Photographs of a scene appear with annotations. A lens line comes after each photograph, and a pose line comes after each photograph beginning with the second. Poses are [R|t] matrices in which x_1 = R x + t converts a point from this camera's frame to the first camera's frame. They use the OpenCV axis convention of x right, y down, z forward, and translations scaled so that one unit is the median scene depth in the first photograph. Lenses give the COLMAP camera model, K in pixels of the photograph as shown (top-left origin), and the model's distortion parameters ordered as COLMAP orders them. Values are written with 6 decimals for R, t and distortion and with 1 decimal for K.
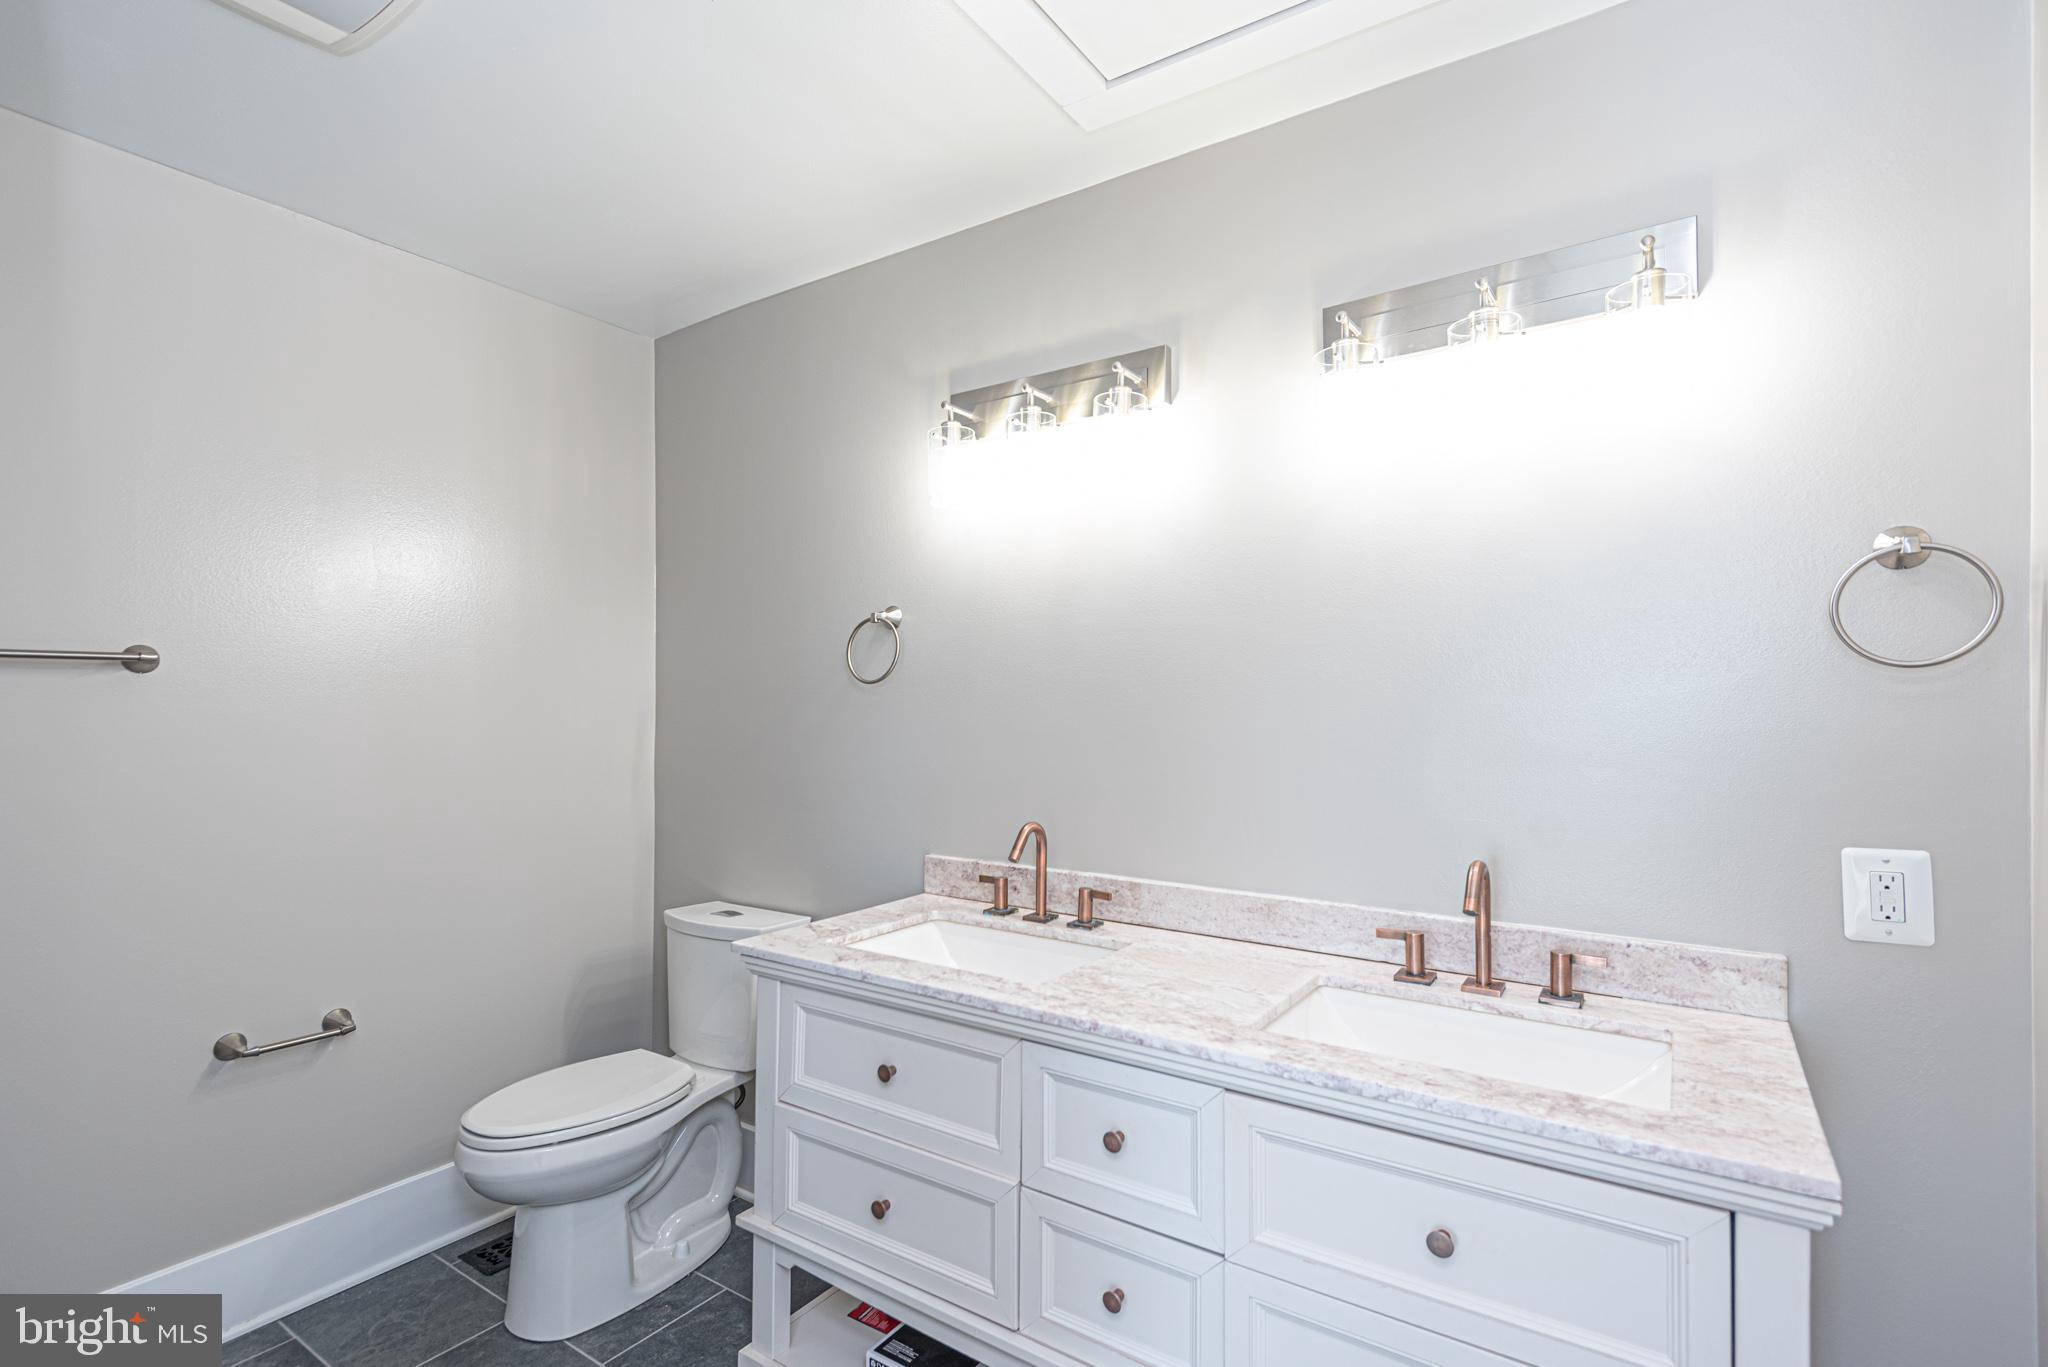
lens RADIAL K [[903.8, 0, 1002.6], [0, 903.8, 709.8], [0, 0, 1]] dist [0.041373, -0.020833]
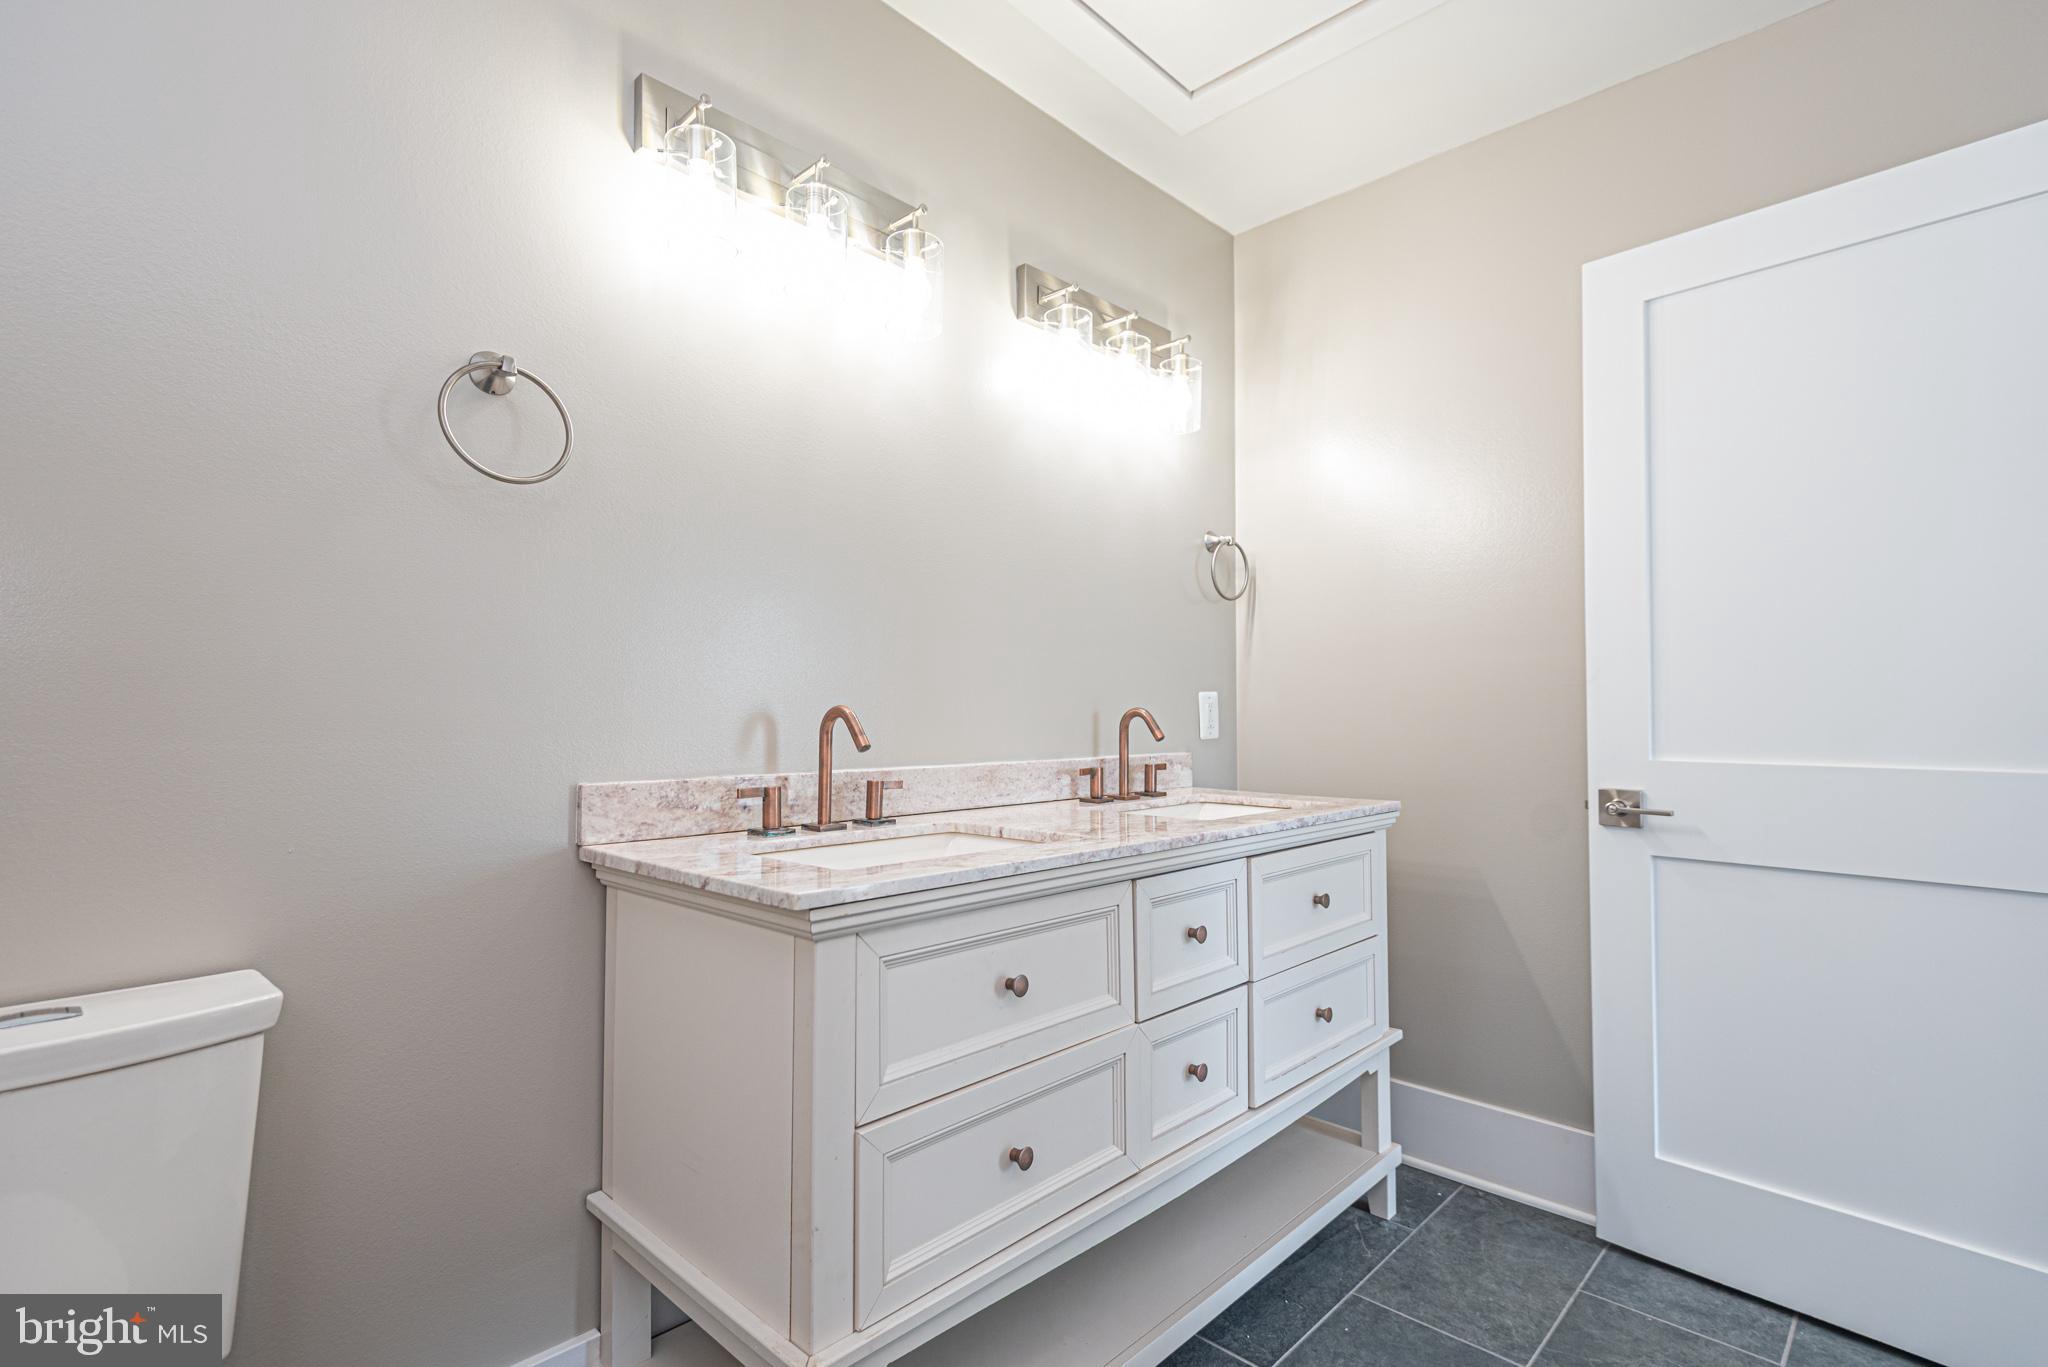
lens RADIAL K [[959.8, 0, 1013.3], [0, 959.8, 682.7], [0, 0, 1]] dist [0.051474, -0.024232]
pose [[0.189216, 0.028354, 0.981526, -0.911830], [-0.001095, 0.999588, -0.028665, 0.149622], [-0.981935, 0.004349, 0.189169, 0.799516]]
